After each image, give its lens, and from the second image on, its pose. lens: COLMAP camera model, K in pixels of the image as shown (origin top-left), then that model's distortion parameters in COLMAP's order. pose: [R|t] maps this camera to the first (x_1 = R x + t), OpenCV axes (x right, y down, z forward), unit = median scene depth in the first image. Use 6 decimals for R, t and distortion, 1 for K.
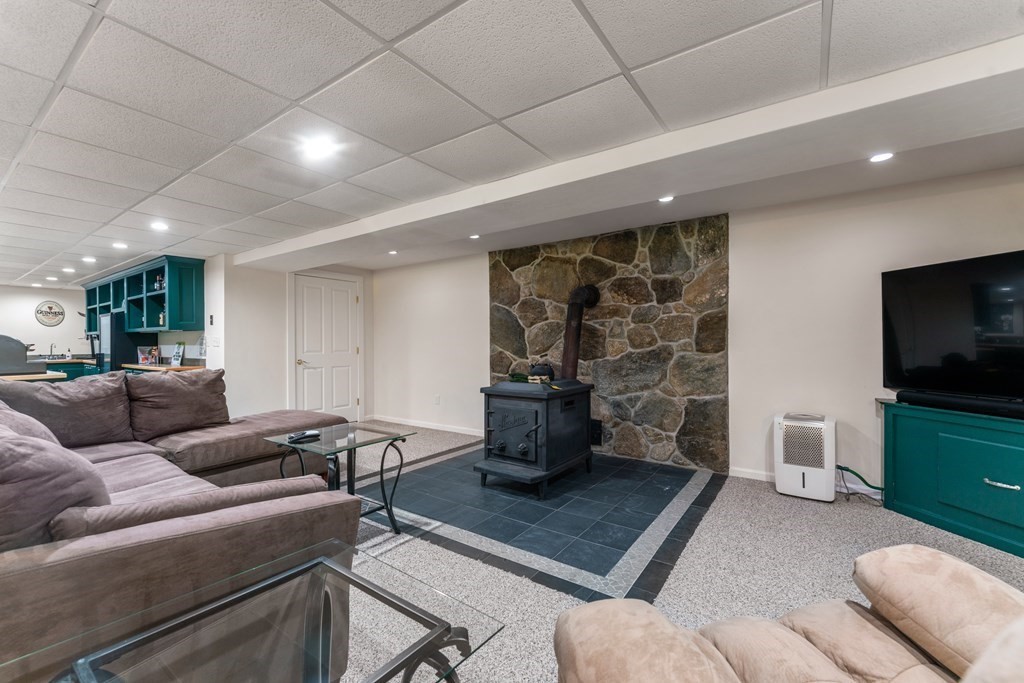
lens RADIAL K [[423.8, 0, 516.0], [0, 423.8, 343.2], [0, 0, 1]] dist [0.000466, 0.000078]
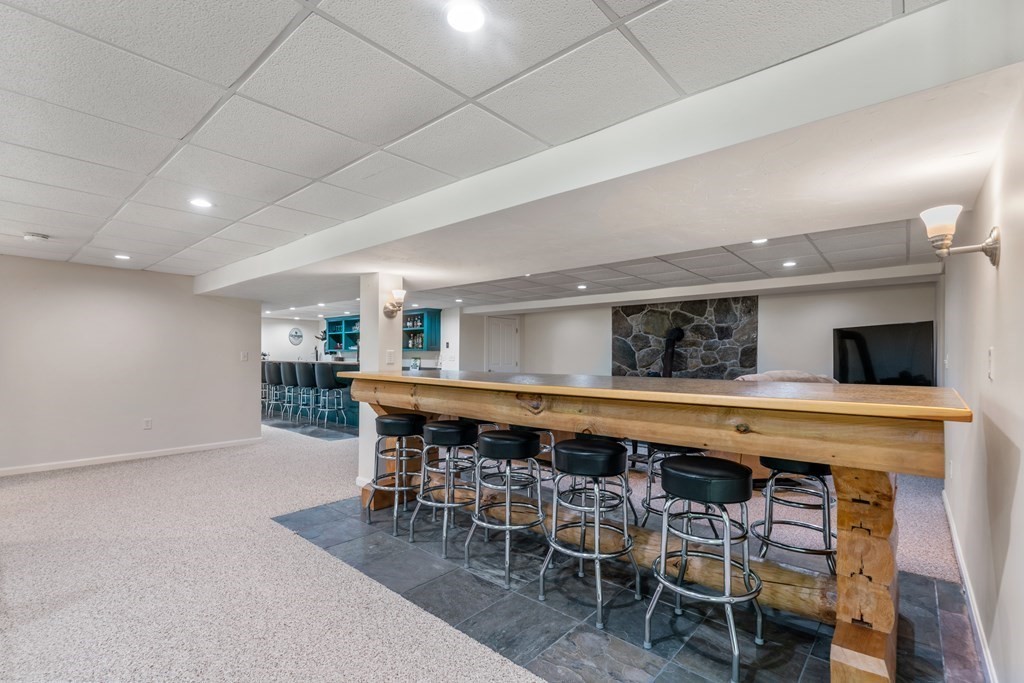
lens RADIAL K [[449.3, 0, 522.9], [0, 449.3, 356.9], [0, 0, 1]] dist [-0.003102, 0.000197]
pose [[0.994973, 0.010912, -0.099543, -0.275024], [-0.011139, 0.999936, -0.001722, -0.008691], [0.099518, 0.002822, 0.995032, -0.893869]]
